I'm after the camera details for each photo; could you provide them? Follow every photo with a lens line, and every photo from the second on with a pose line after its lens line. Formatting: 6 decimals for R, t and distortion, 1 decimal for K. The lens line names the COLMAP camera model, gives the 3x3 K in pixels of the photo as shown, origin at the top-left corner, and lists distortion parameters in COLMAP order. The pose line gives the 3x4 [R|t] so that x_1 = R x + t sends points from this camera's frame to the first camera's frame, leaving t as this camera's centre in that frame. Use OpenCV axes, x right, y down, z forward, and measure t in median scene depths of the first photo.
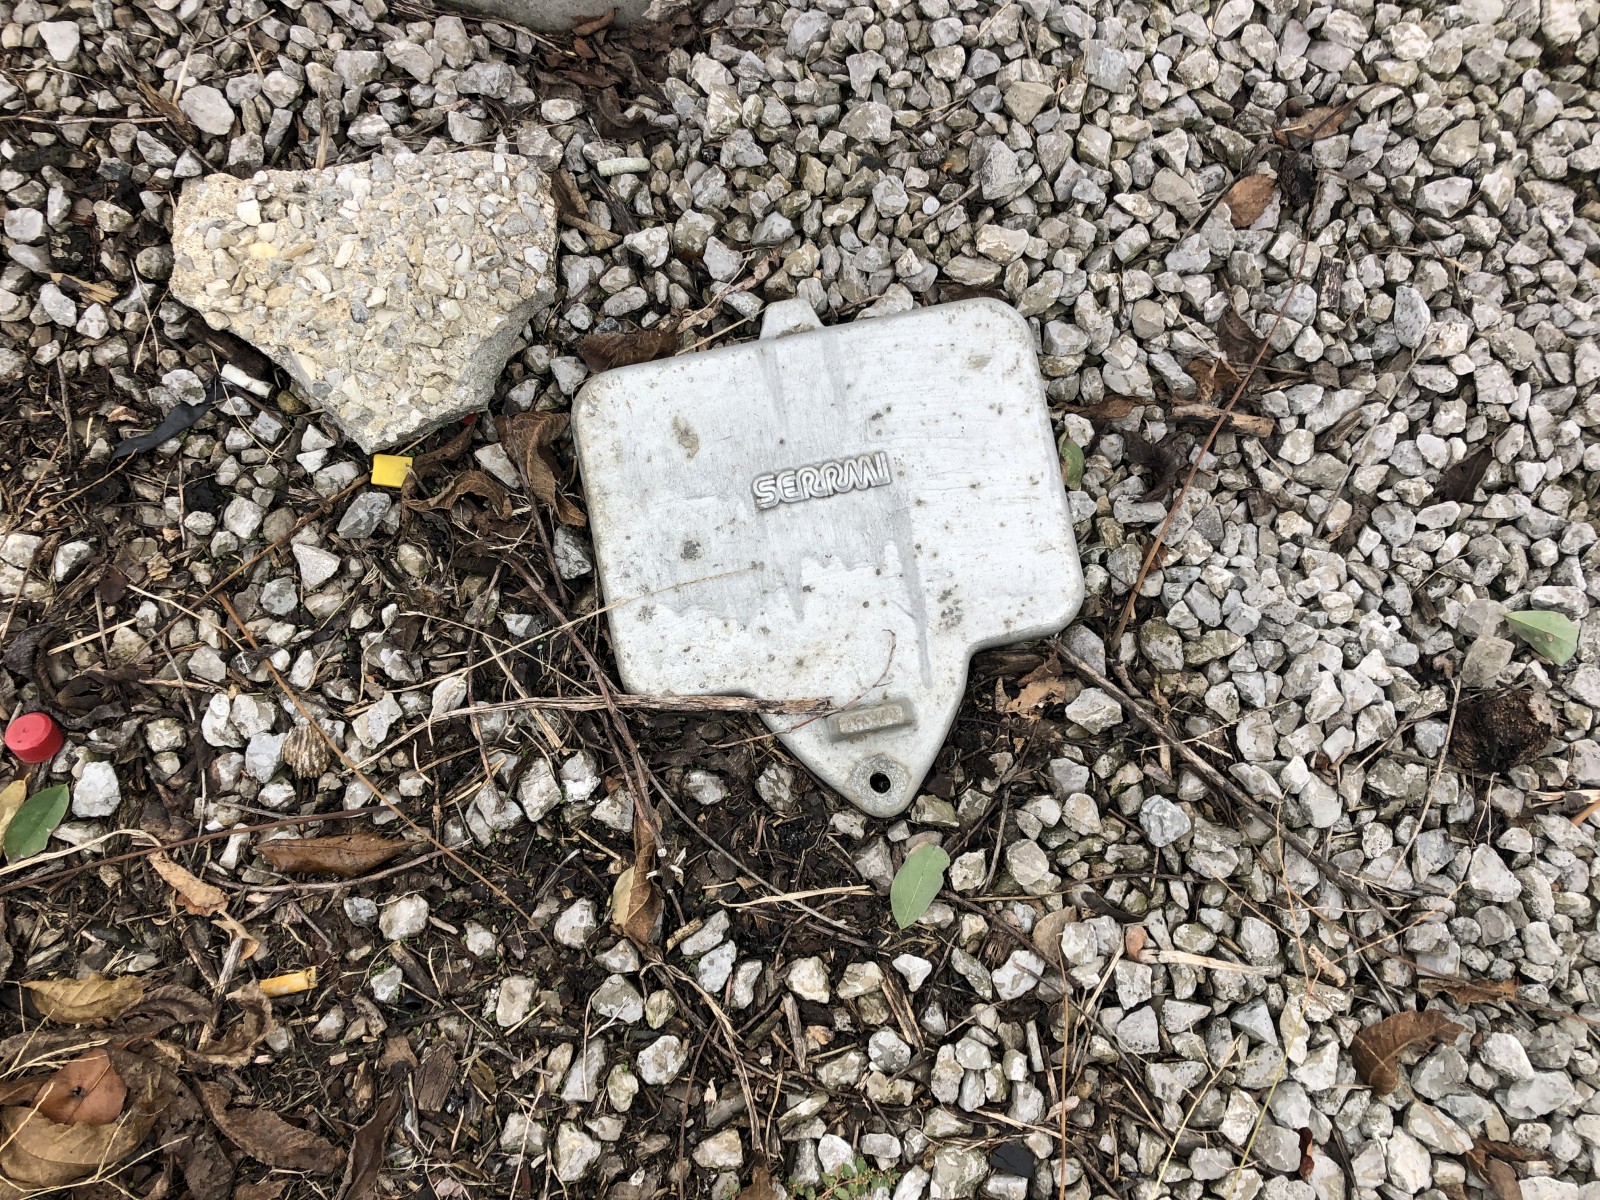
lens RADIAL K [[1332.5, 0, 799.1], [0, 1332.5, 599.9], [0, 0, 1]] dist [0.038185, -0.035021]
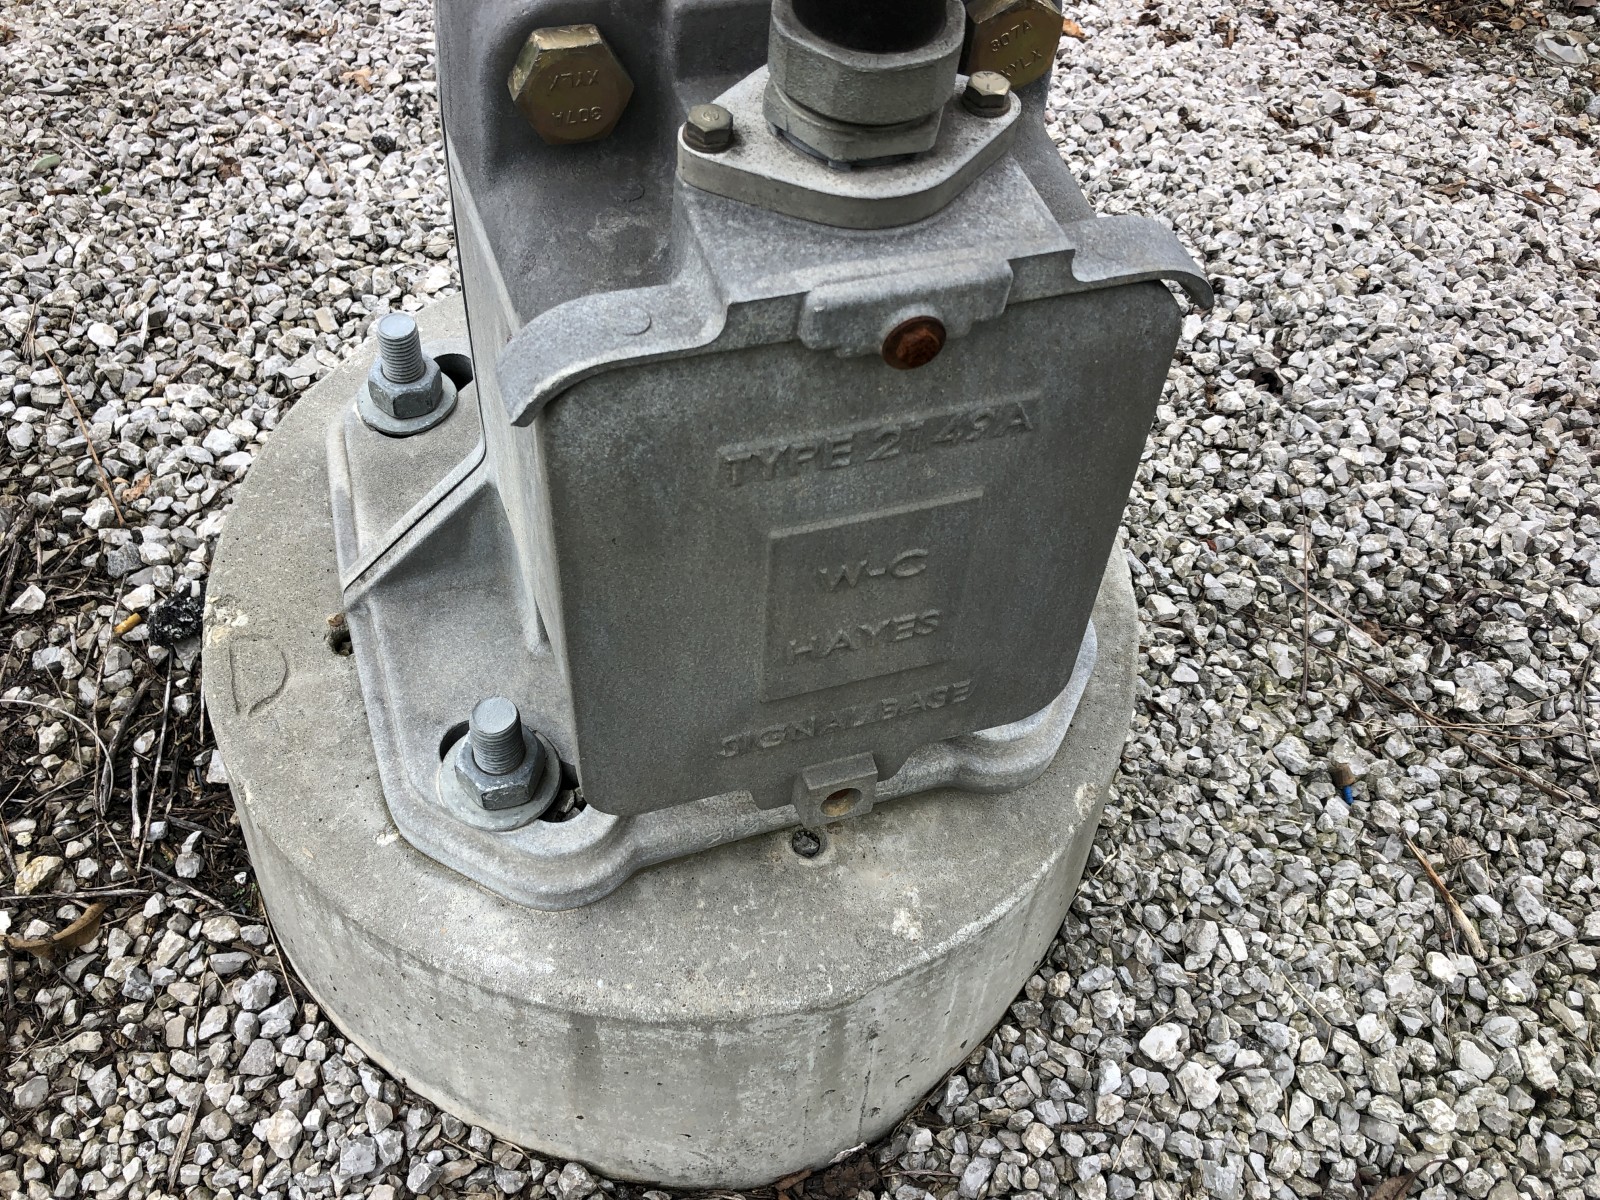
lens RADIAL K [[1332.5, 0, 800.7], [0, 1332.5, 599.5], [0, 0, 1]] dist [0.038185, -0.035021]
pose [[0.987951, -0.113284, 0.105446, -0.221316], [0.144128, 0.921681, -0.360182, -0.491299], [-0.056384, 0.371040, 0.926903, -0.327405]]
